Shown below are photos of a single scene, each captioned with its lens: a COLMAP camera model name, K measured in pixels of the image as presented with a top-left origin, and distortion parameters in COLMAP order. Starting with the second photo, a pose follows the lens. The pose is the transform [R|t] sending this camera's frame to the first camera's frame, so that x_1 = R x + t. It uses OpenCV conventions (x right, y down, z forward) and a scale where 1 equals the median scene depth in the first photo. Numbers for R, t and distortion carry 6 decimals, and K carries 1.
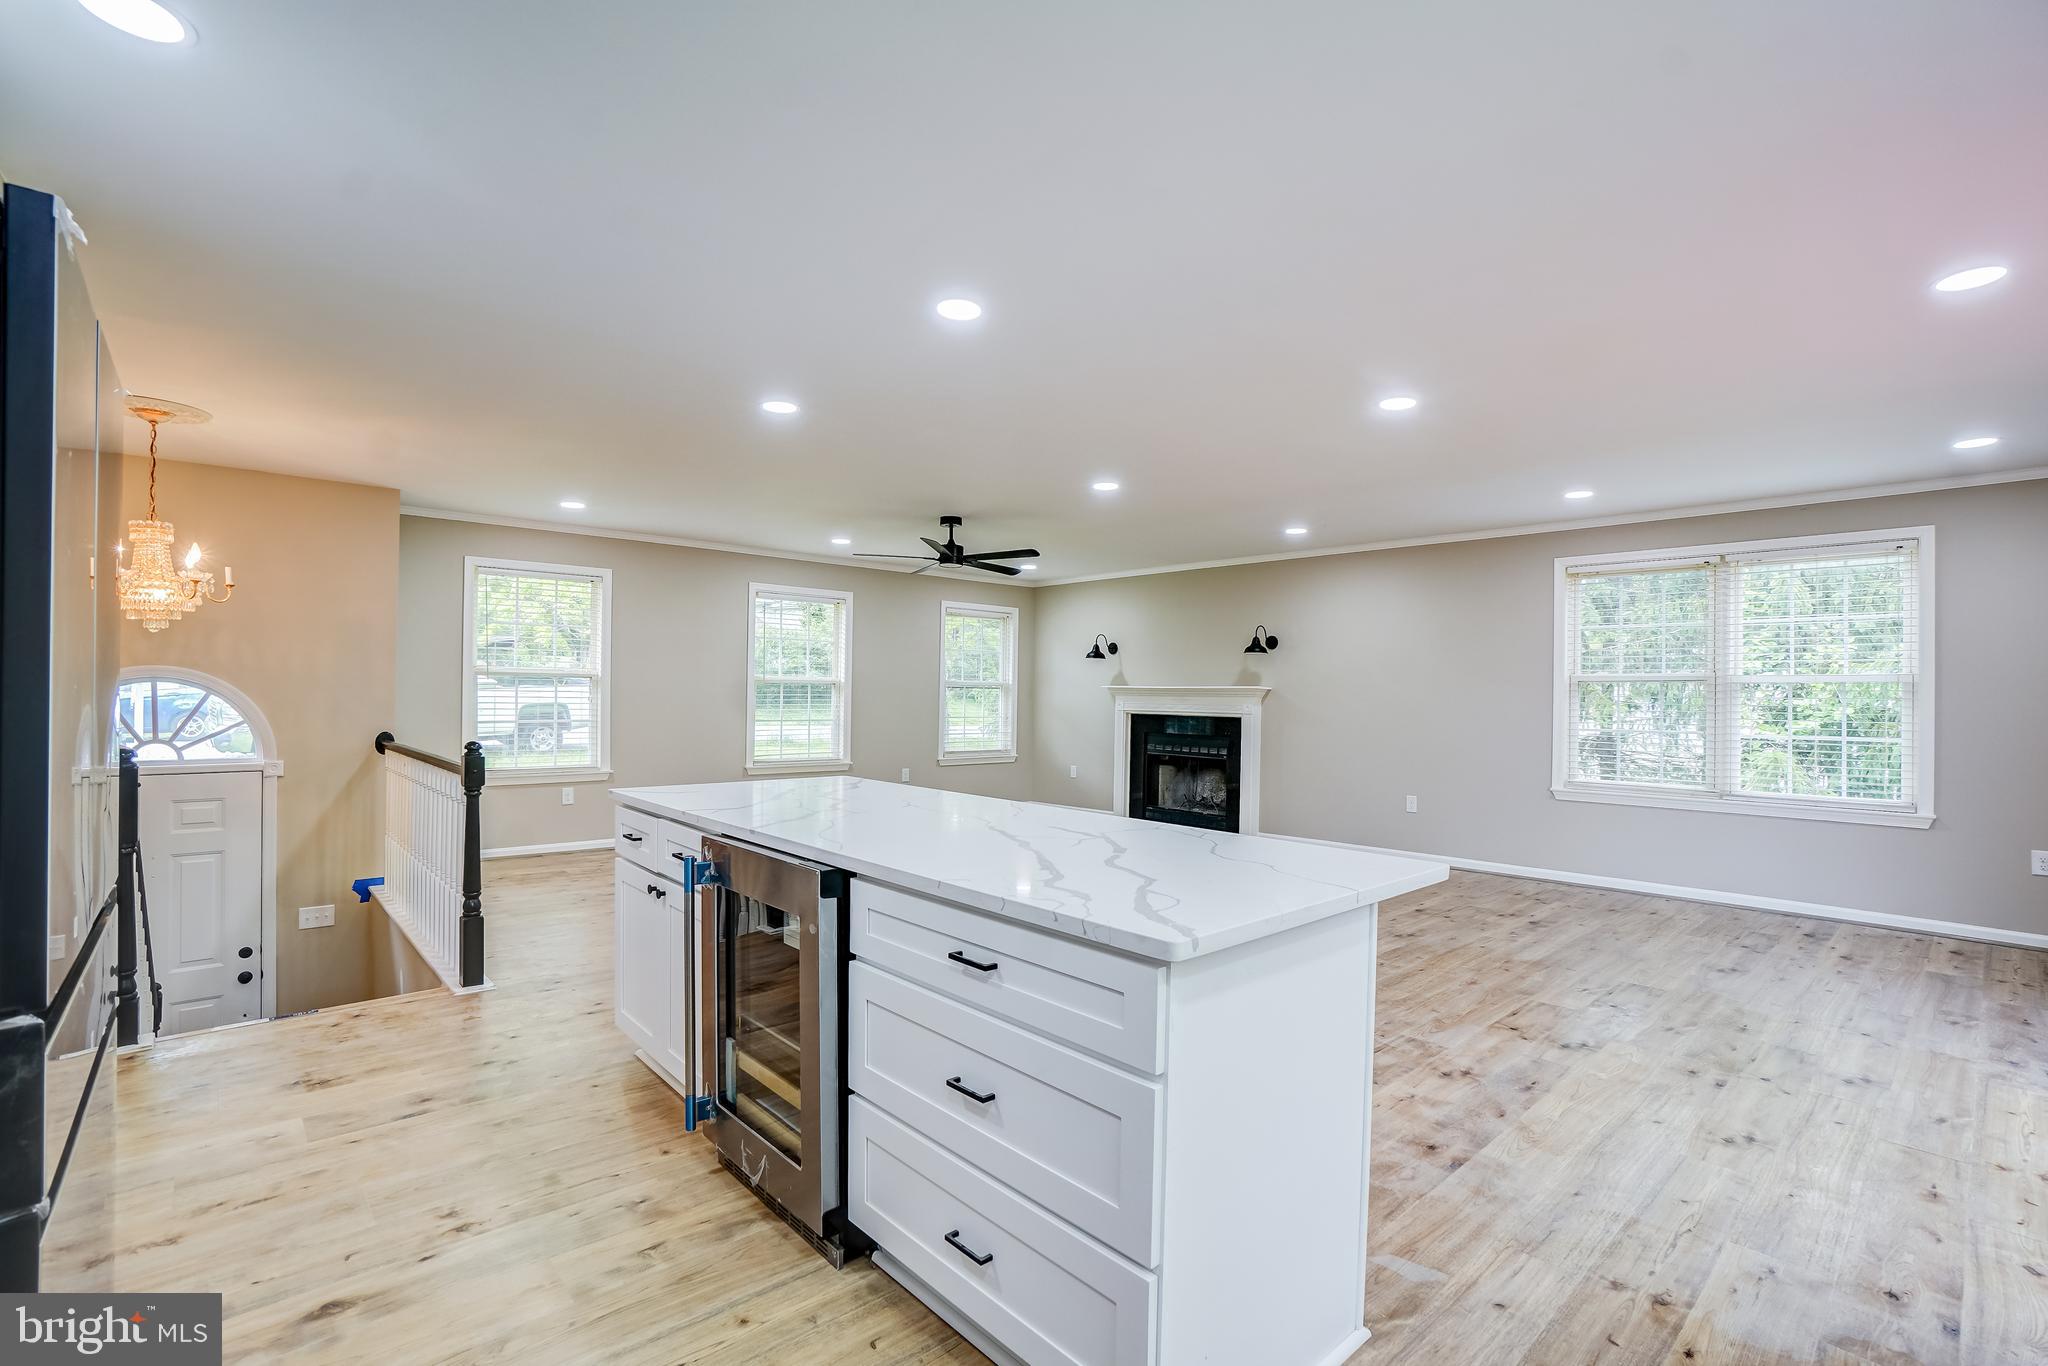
lens RADIAL K [[917.0, 0, 1036.6], [0, 917.0, 694.7], [0, 0, 1]] dist [-0.062183, 0.019574]
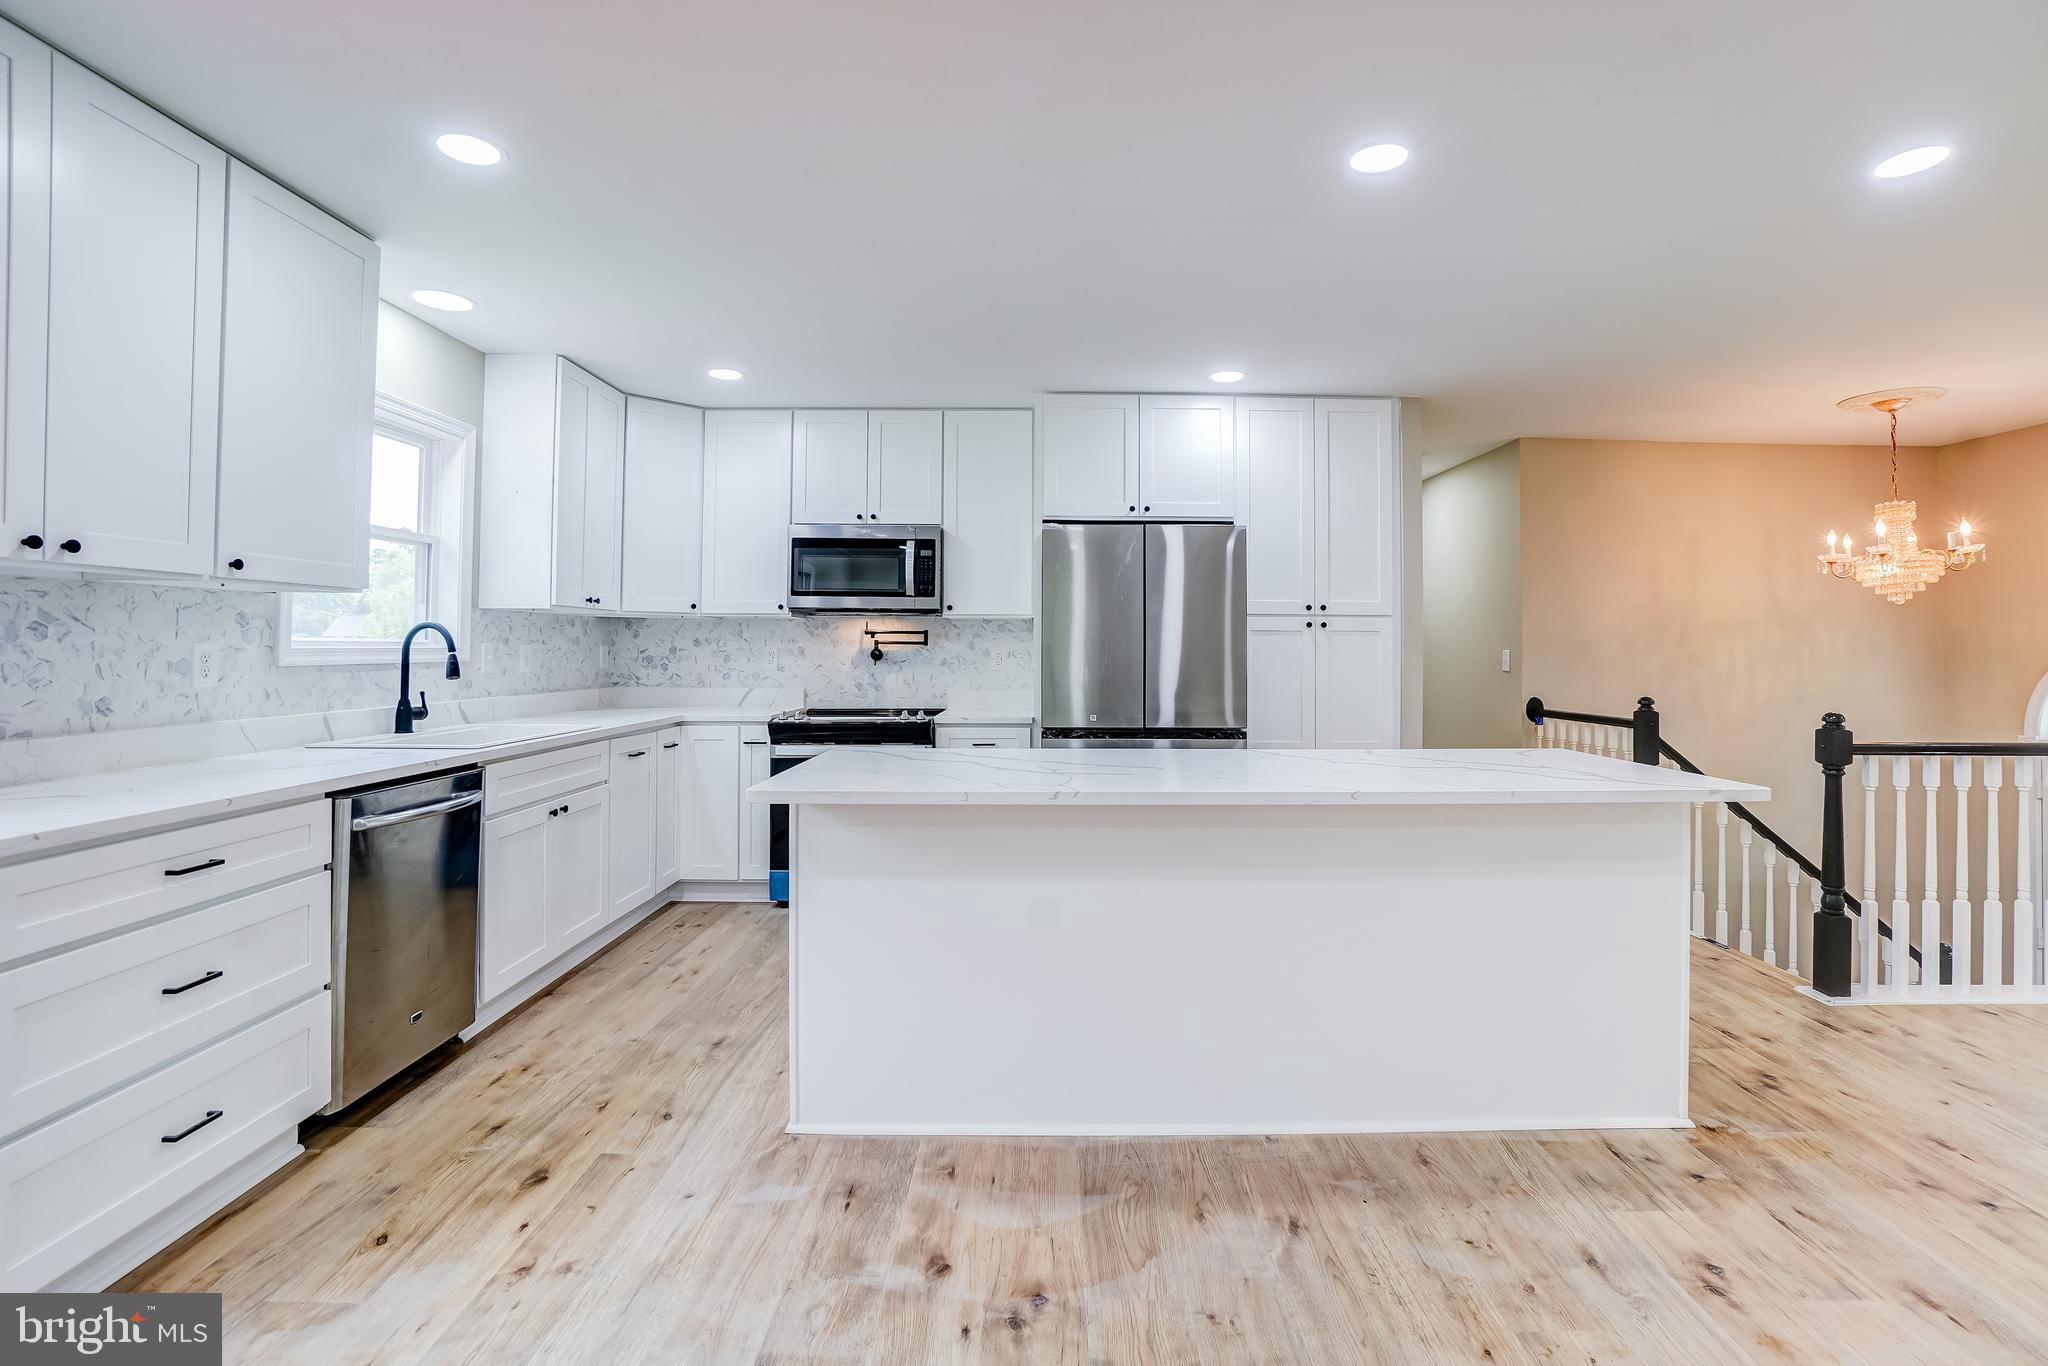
lens RADIAL K [[932.9, 0, 1038.1], [0, 932.9, 638.6], [0, 0, 1]] dist [-0.012056, 0.000265]
pose [[-0.675513, -0.024788, -0.736931, 0.403772], [-0.015905, 0.999692, -0.019048, 0.007887], [0.737176, -0.001146, -0.675699, 0.772953]]
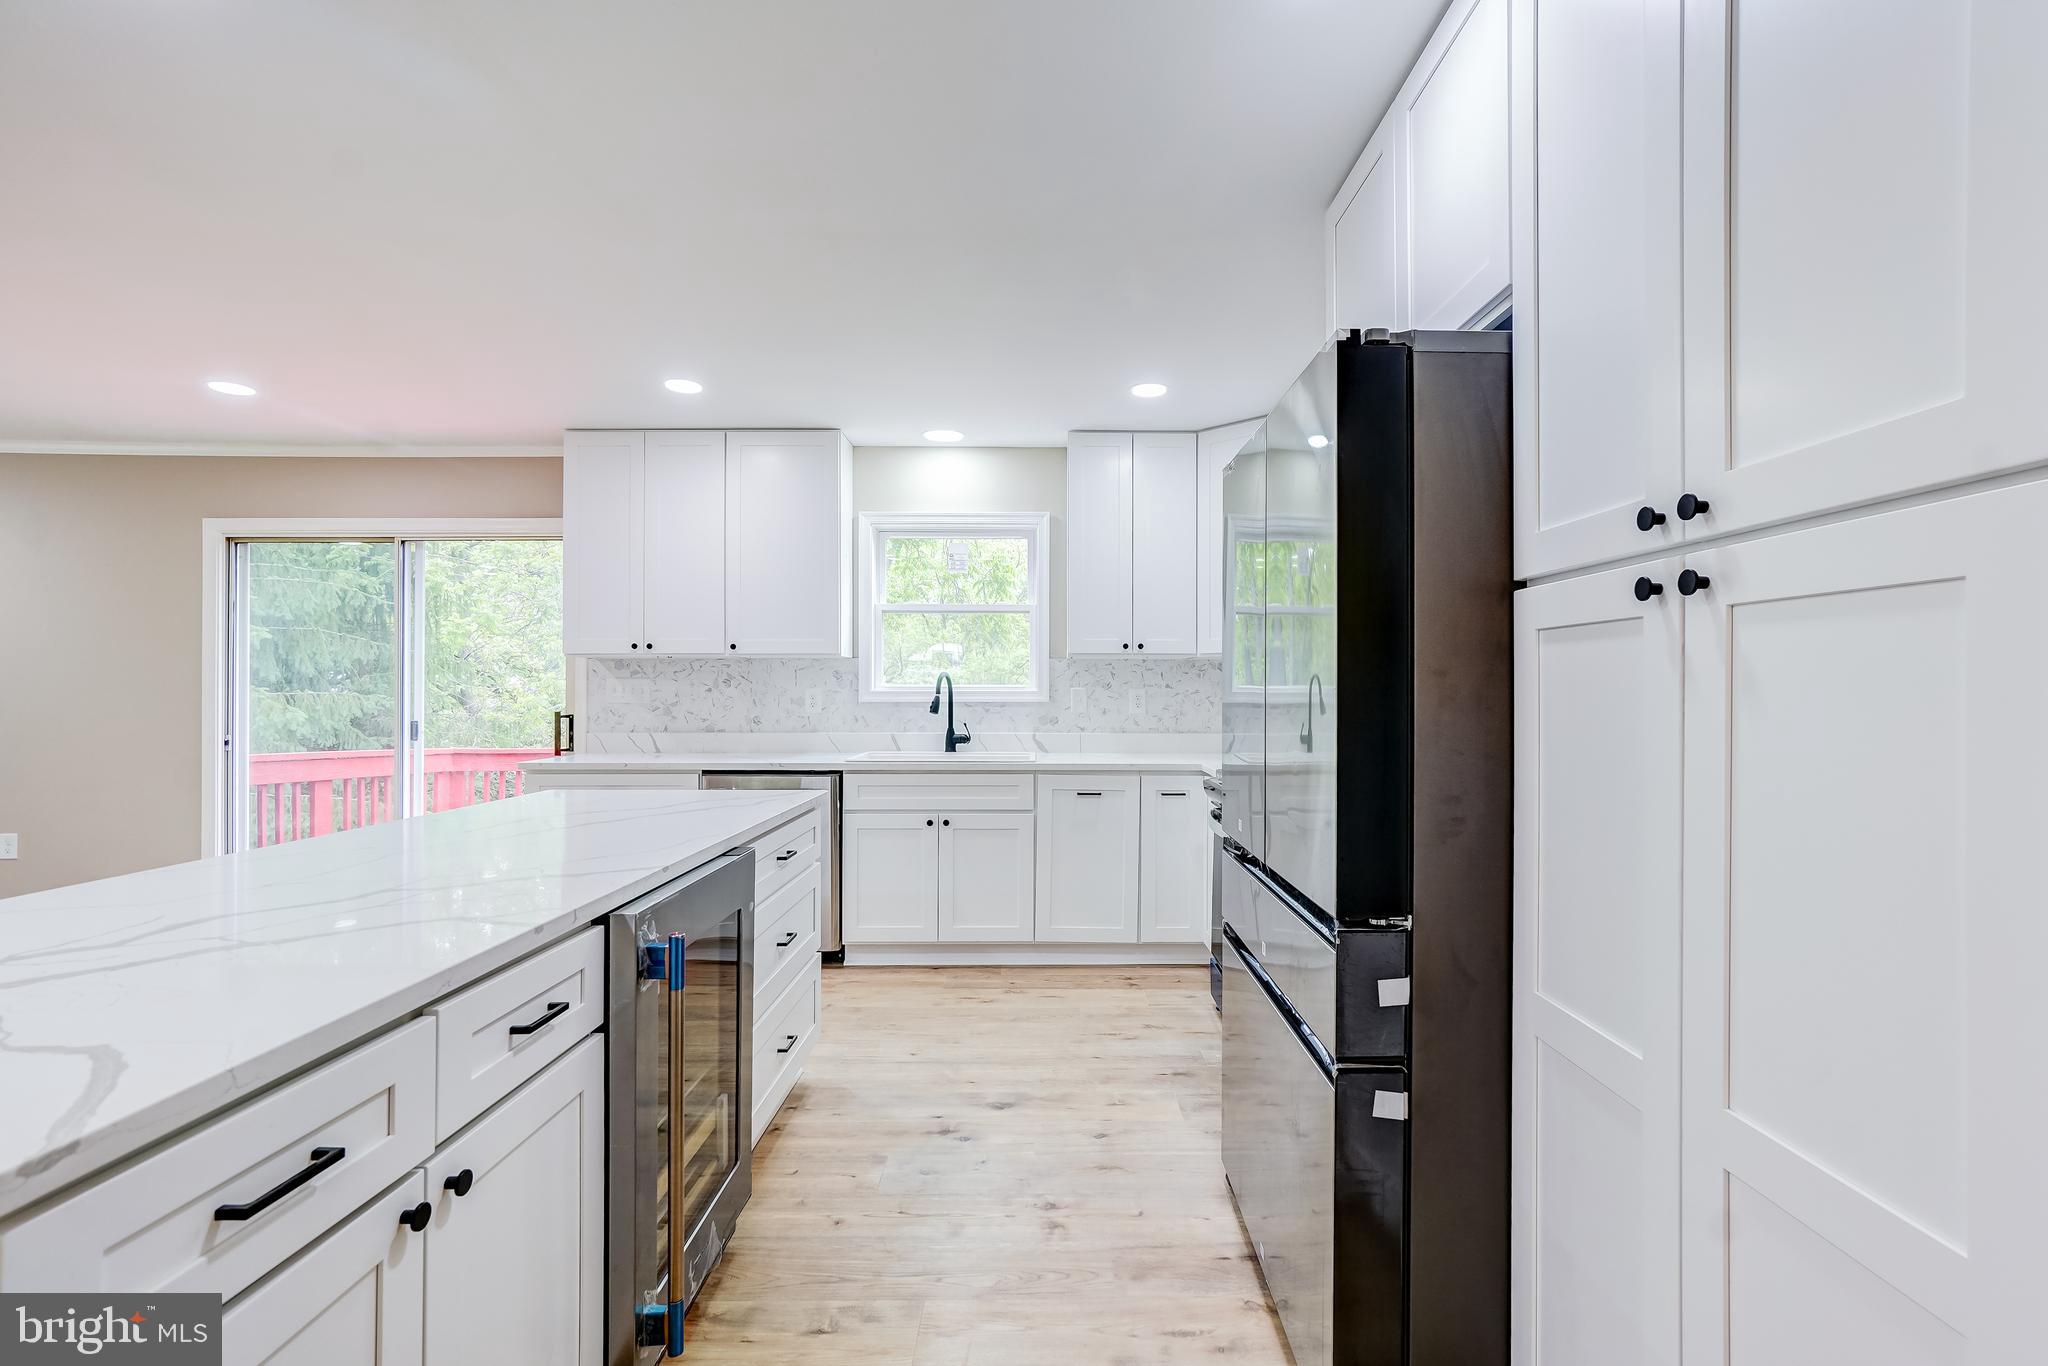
lens RADIAL K [[929.1, 0, 1071.0], [0, 929.1, 681.8], [0, 0, 1]] dist [-0.032973, 0.016567]
pose [[-0.750564, -0.009105, 0.660734, -0.482485], [-0.009863, 0.999948, 0.002576, -0.003987], [-0.660724, -0.004584, -0.750615, 0.609653]]
